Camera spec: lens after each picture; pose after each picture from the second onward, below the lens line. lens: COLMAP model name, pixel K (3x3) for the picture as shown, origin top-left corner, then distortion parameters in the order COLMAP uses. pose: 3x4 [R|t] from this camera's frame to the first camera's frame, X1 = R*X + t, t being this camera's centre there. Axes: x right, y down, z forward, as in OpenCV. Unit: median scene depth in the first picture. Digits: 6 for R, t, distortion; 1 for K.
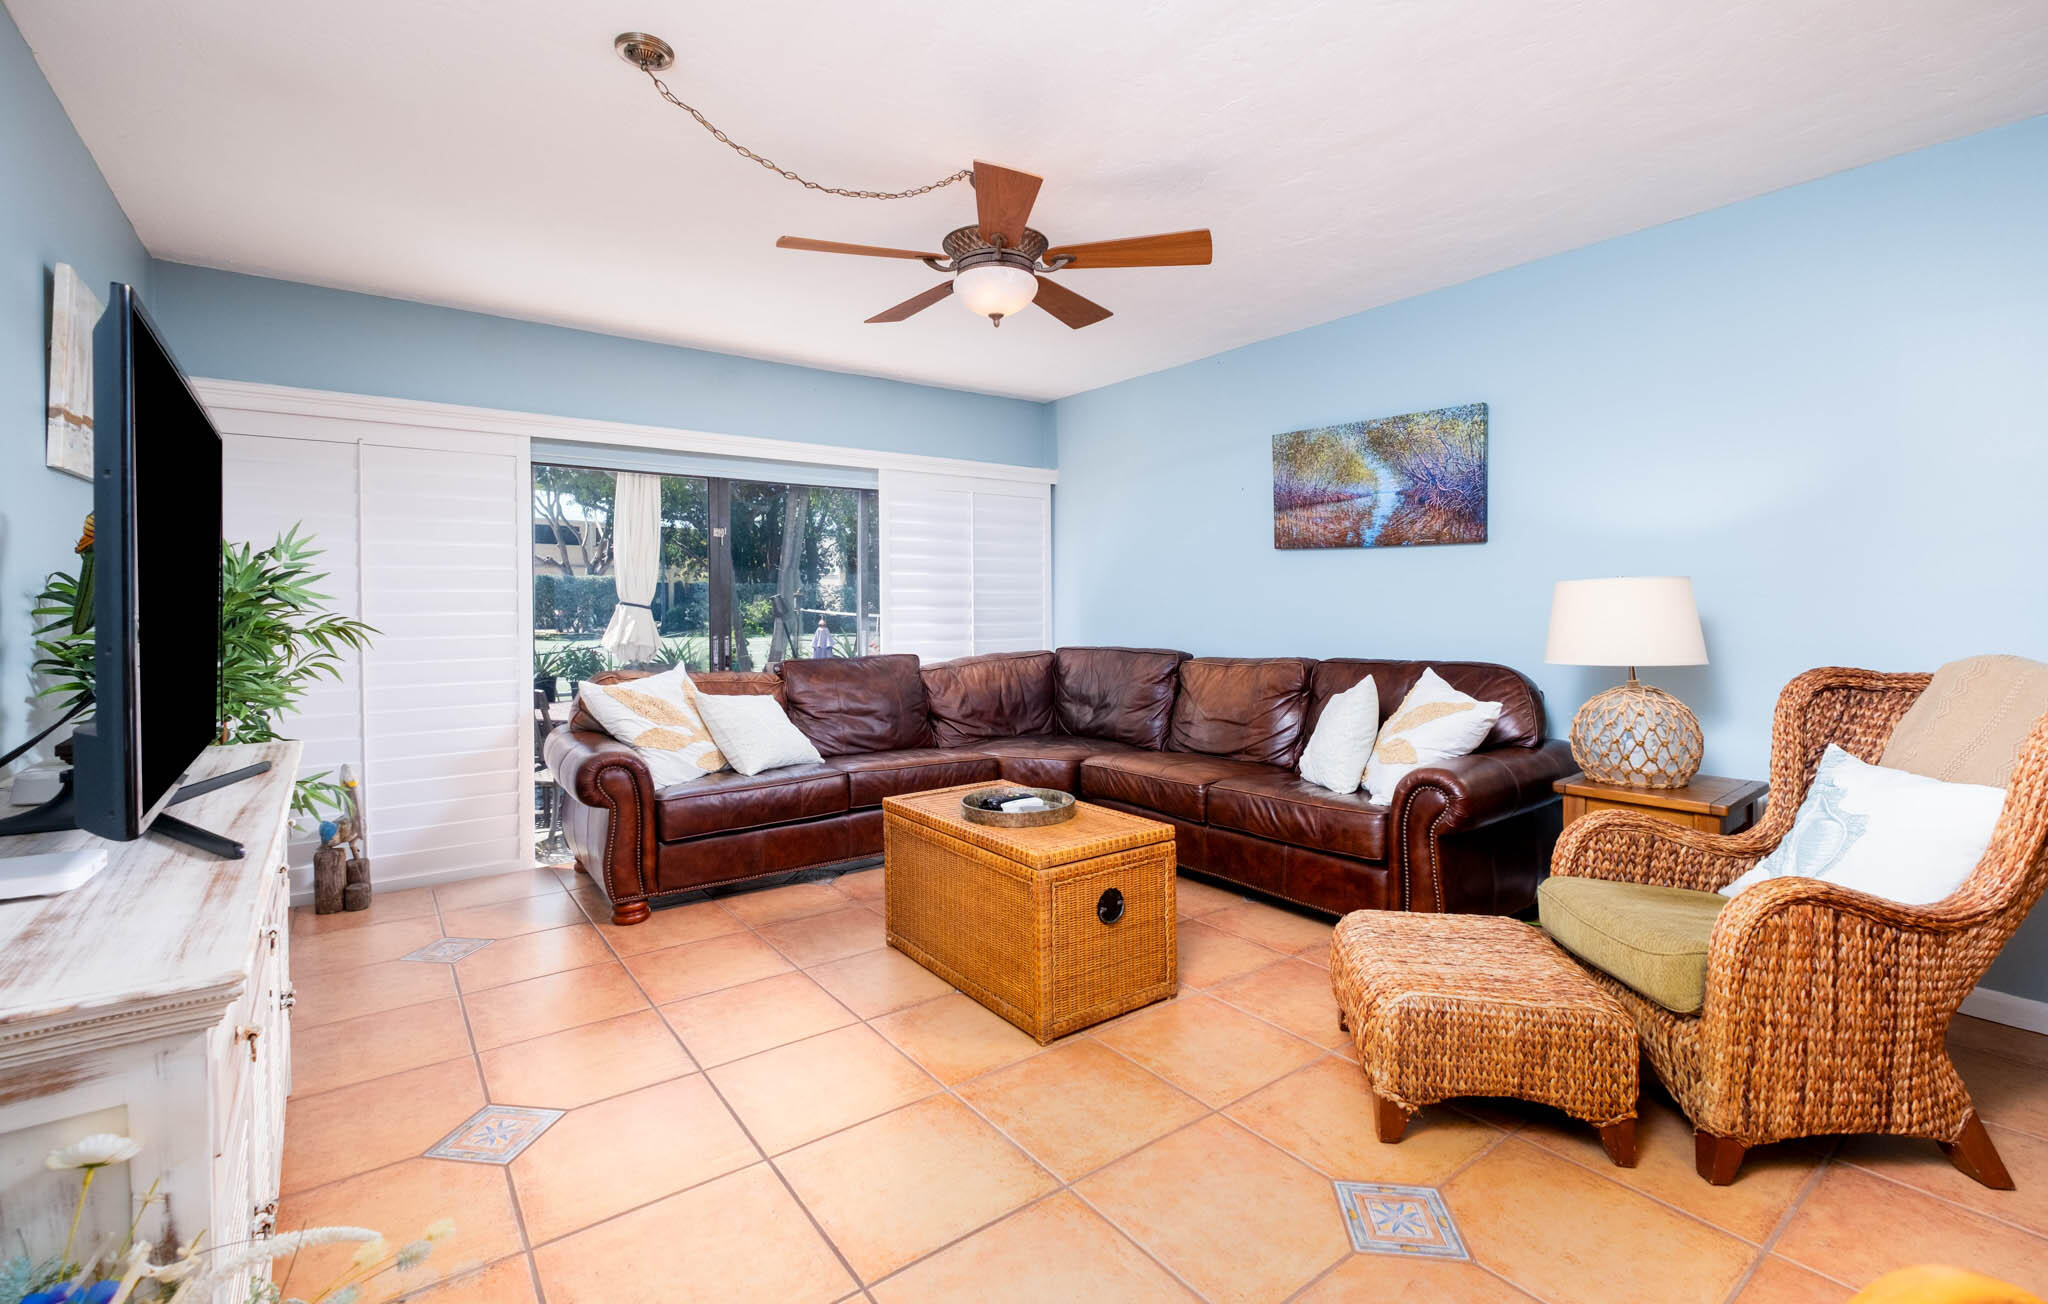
lens RADIAL K [[951.0, 0, 1065.2], [0, 951.0, 643.2], [0, 0, 1]] dist [-0.001186, -0.000050]
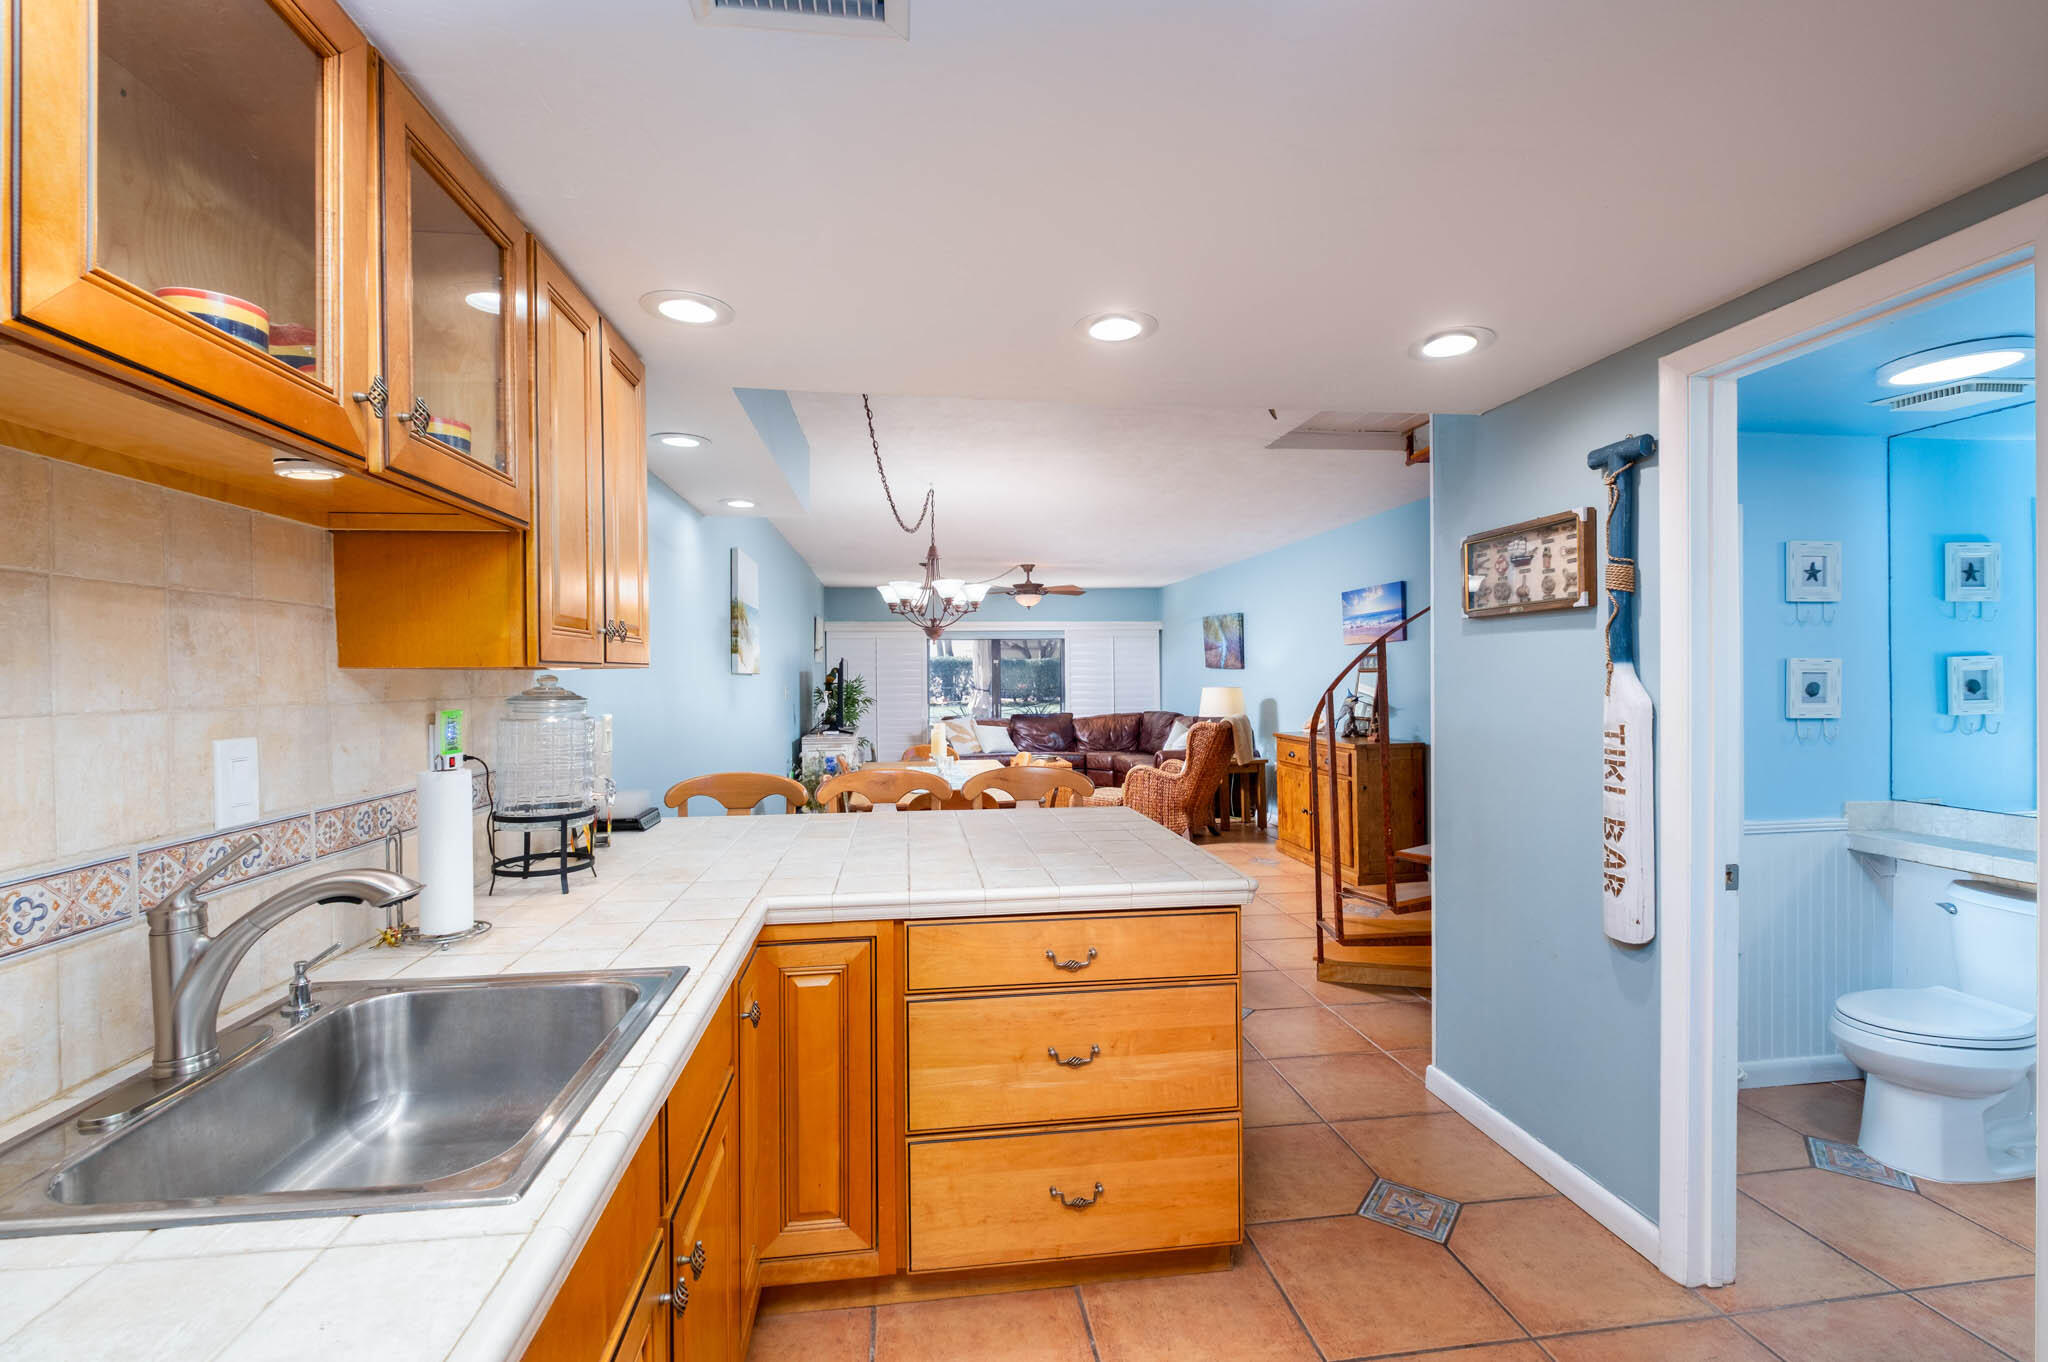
lens RADIAL K [[888.3, 0, 1013.5], [0, 888.3, 674.5], [0, 0, 1]] dist [-0.002314, -0.000457]
pose [[0.858080, -0.012651, -0.513360, 1.012882], [-0.016073, 0.998545, -0.051475, 0.035257], [0.513264, 0.052421, 0.856628, -1.145534]]
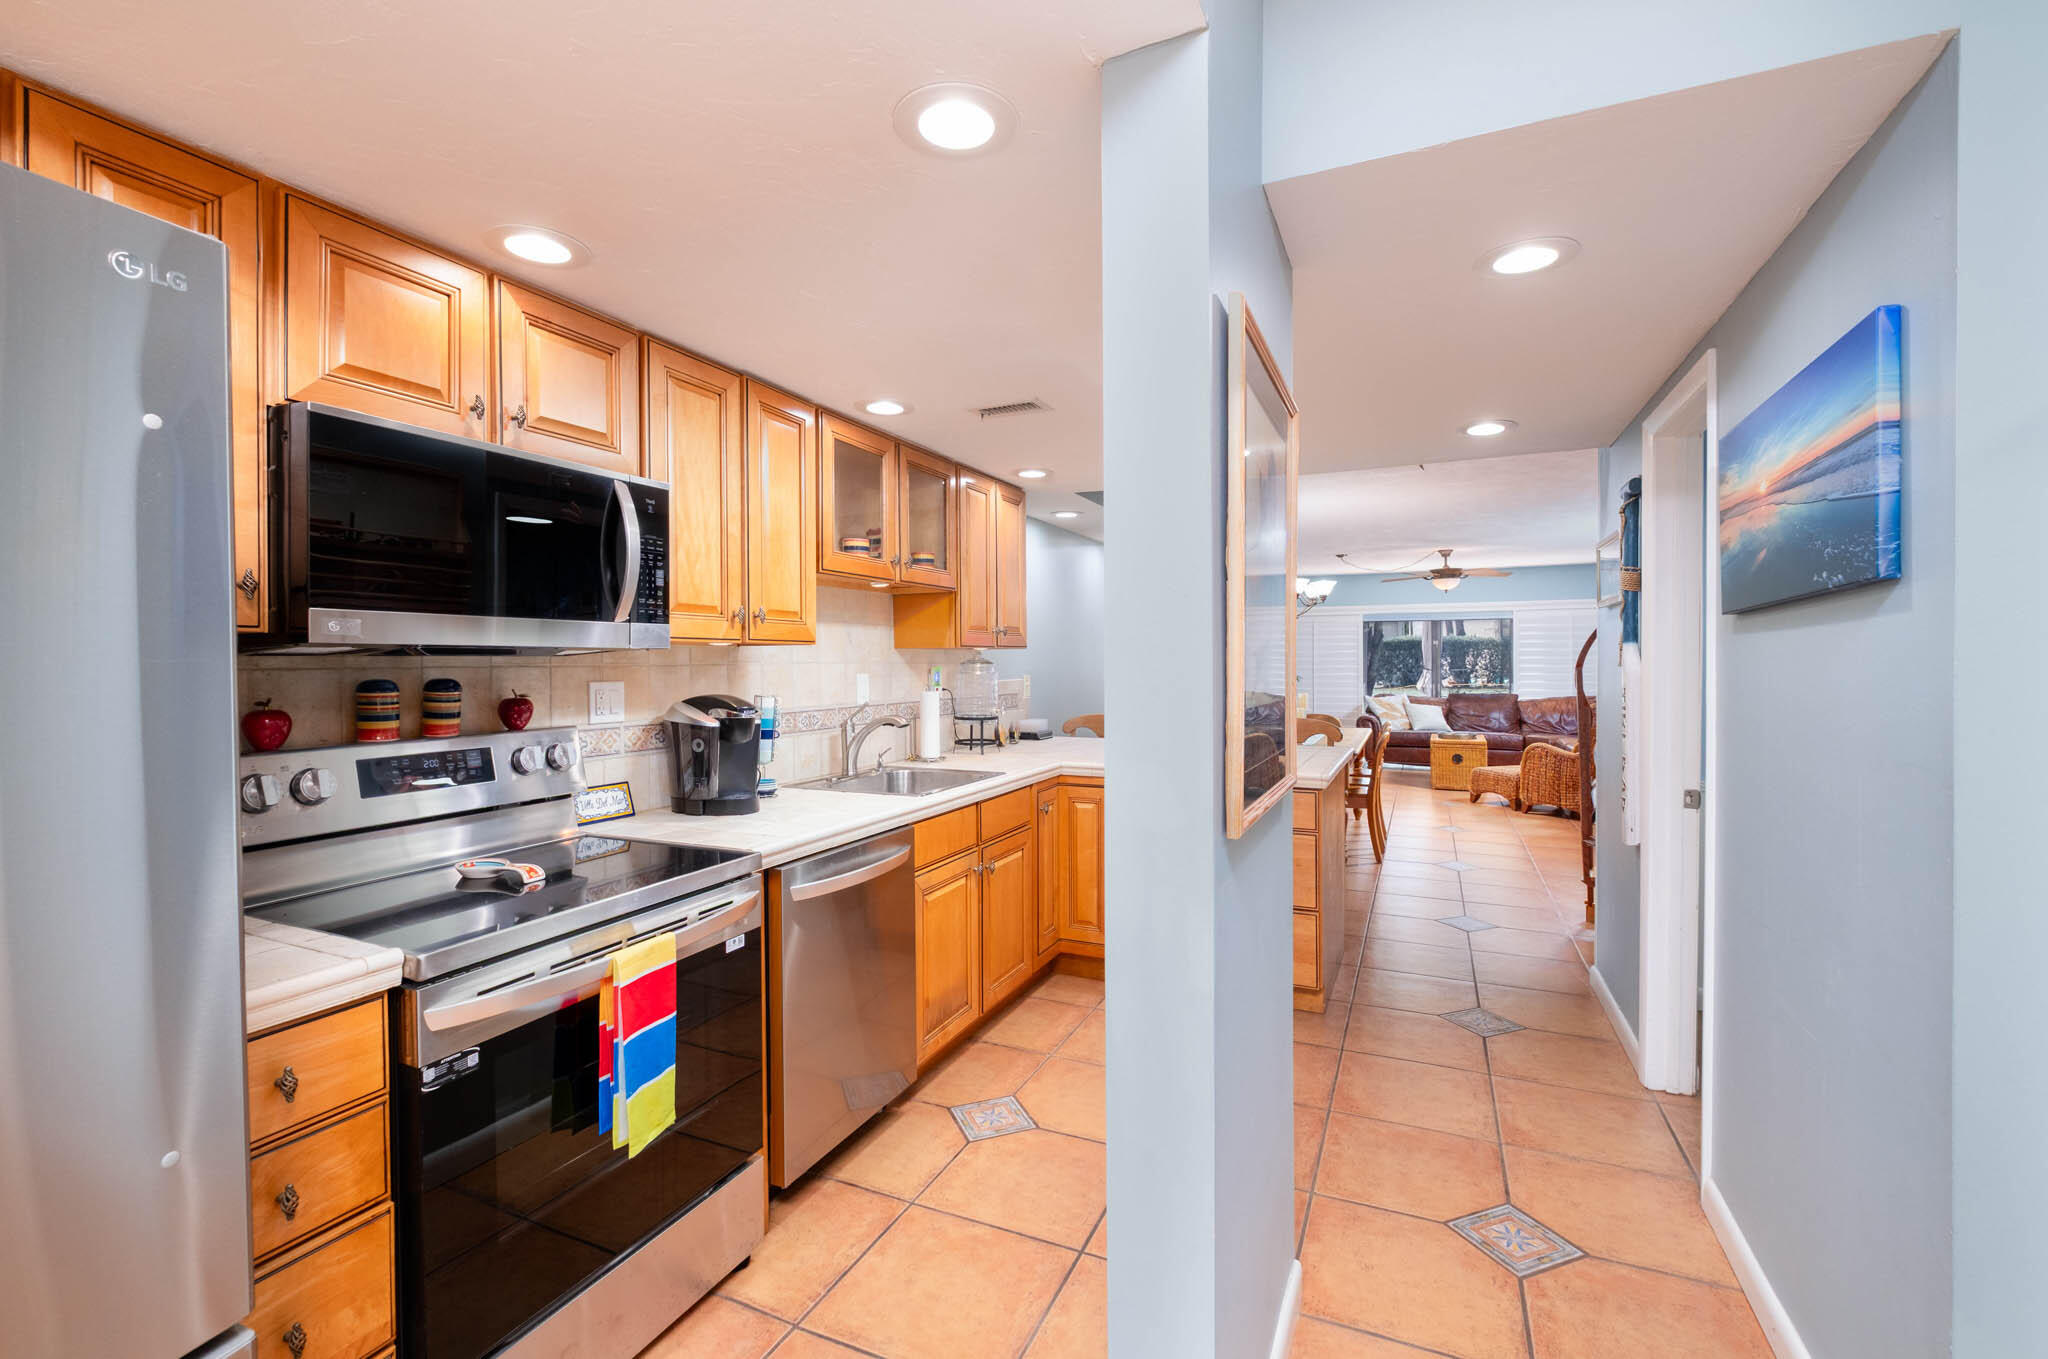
lens RADIAL K [[894.9, 0, 1018.0], [0, 894.9, 667.6], [0, 0, 1]] dist [-0.001463, -0.000169]
pose [[0.455939, 0.001102, -0.890011, 1.459566], [-0.043852, 0.998812, -0.021228, 0.051797], [0.888930, 0.048708, 0.455445, -1.279699]]
